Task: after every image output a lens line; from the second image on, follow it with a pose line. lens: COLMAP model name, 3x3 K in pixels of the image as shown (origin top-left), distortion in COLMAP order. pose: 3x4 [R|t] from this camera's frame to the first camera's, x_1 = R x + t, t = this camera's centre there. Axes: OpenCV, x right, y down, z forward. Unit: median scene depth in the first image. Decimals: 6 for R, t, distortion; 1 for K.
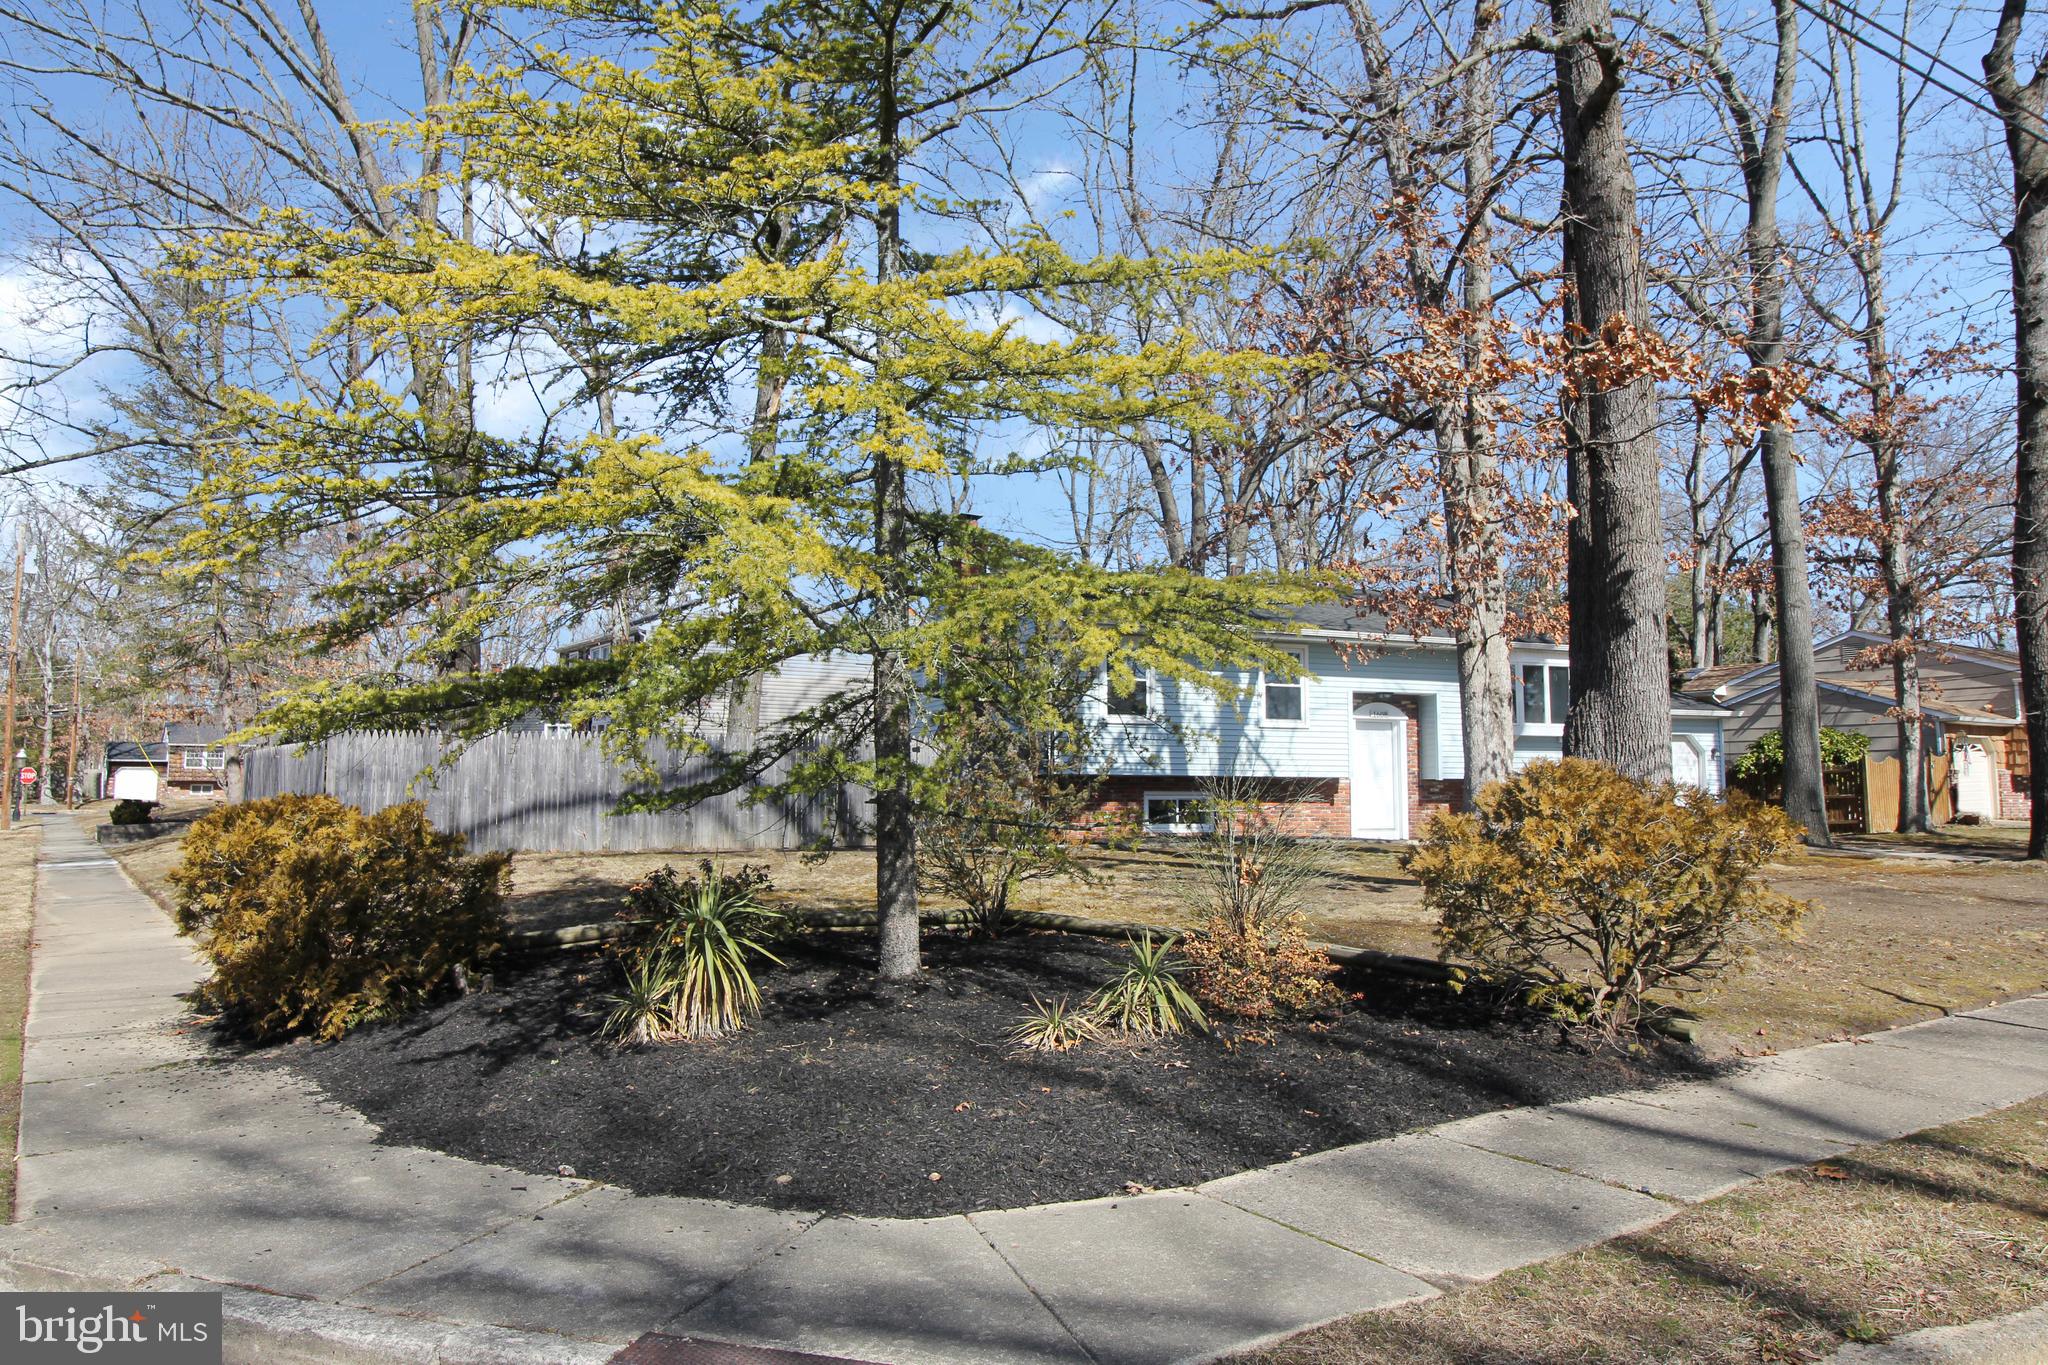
lens RADIAL K [[1374.5, 0, 1024.0], [0, 1374.5, 682.5], [0, 0, 1]] dist [0.006003, 0.001730]
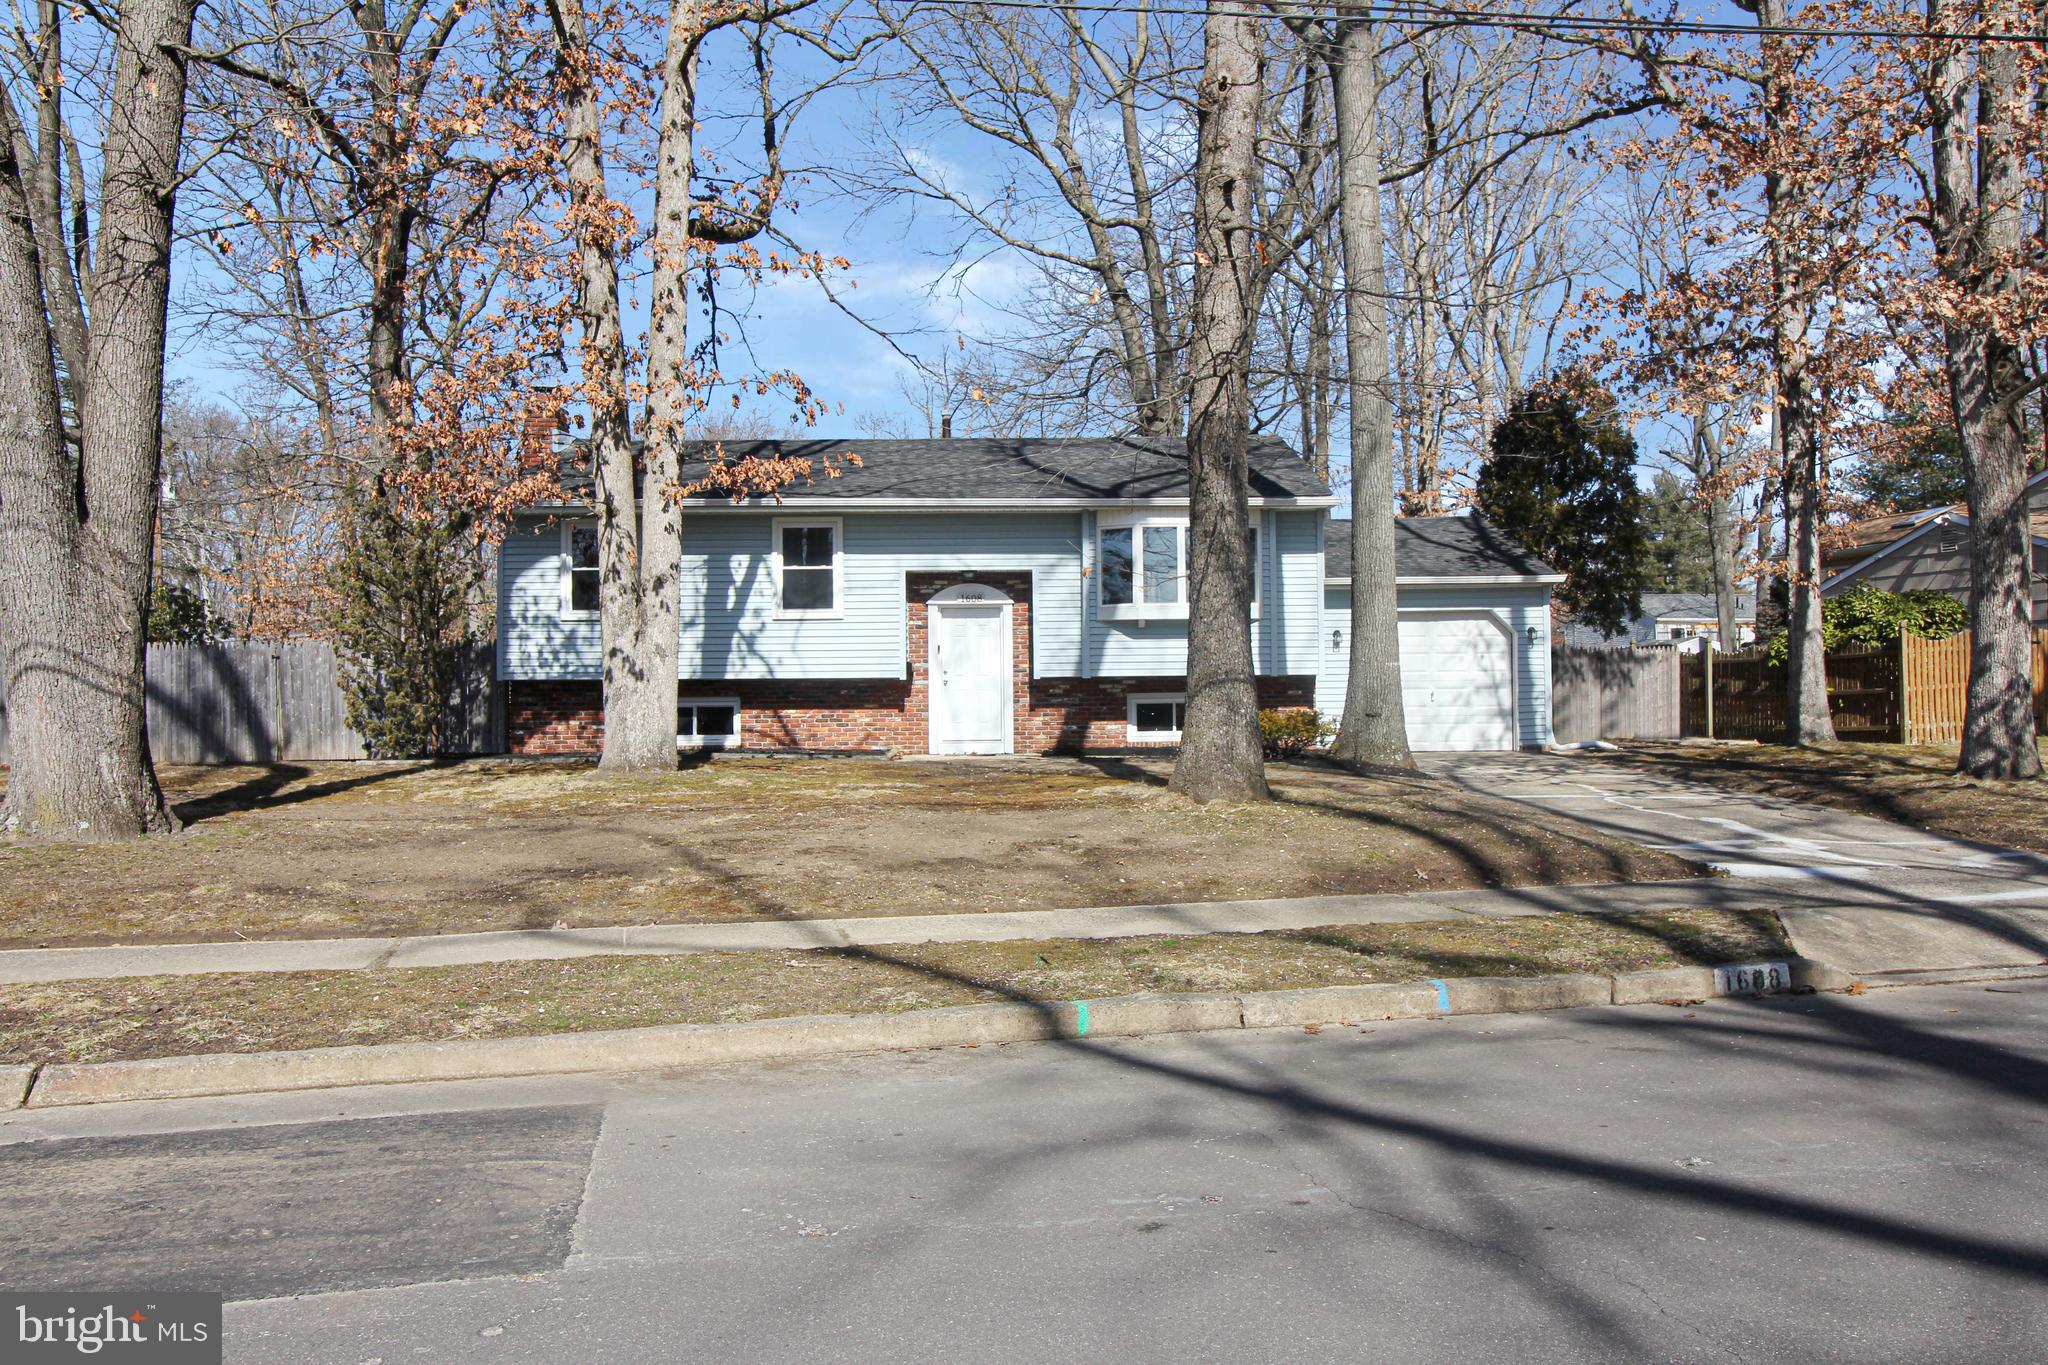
lens RADIAL K [[1592.9, 0, 1024.0], [0, 1592.9, 682.5], [0, 0, 1]] dist [0.050058, -0.074243]
pose [[0.932178, -0.012612, -0.361782, 0.665650], [0.039035, 0.997068, 0.065821, 0.013073], [0.359891, -0.075479, 0.929936, 0.152527]]
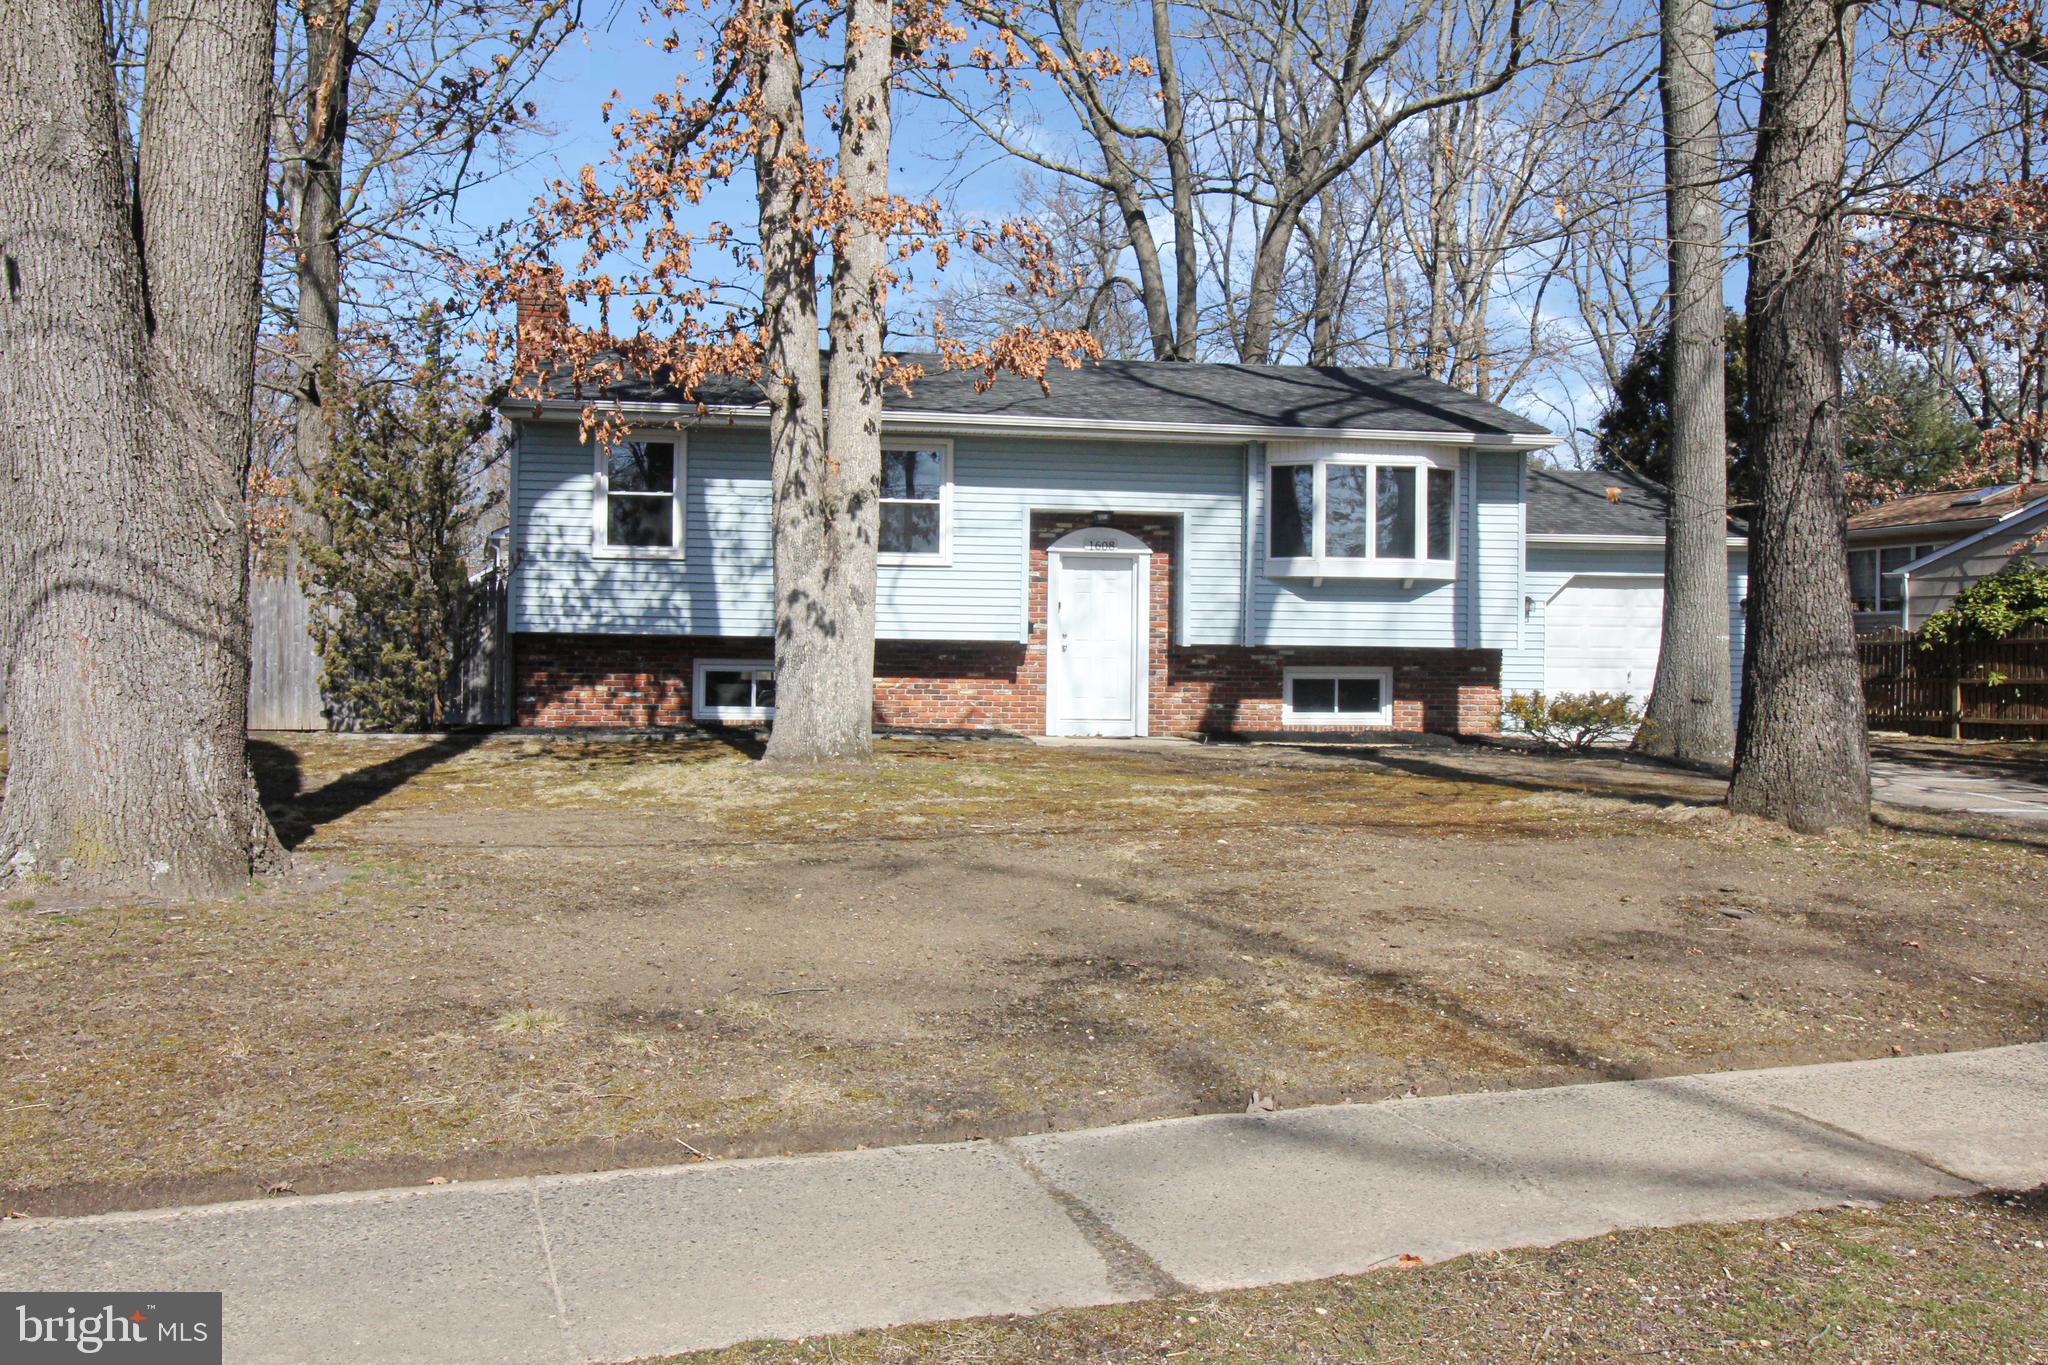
lens RADIAL K [[1592.9, 0, 1024.0], [0, 1592.9, 682.5], [0, 0, 1]] dist [0.050058, -0.074243]
pose [[0.967353, 0.014170, -0.253036, 0.444788], [0.008496, 0.996061, 0.088263, 0.022158], [0.253290, -0.087531, 0.963422, 0.269599]]
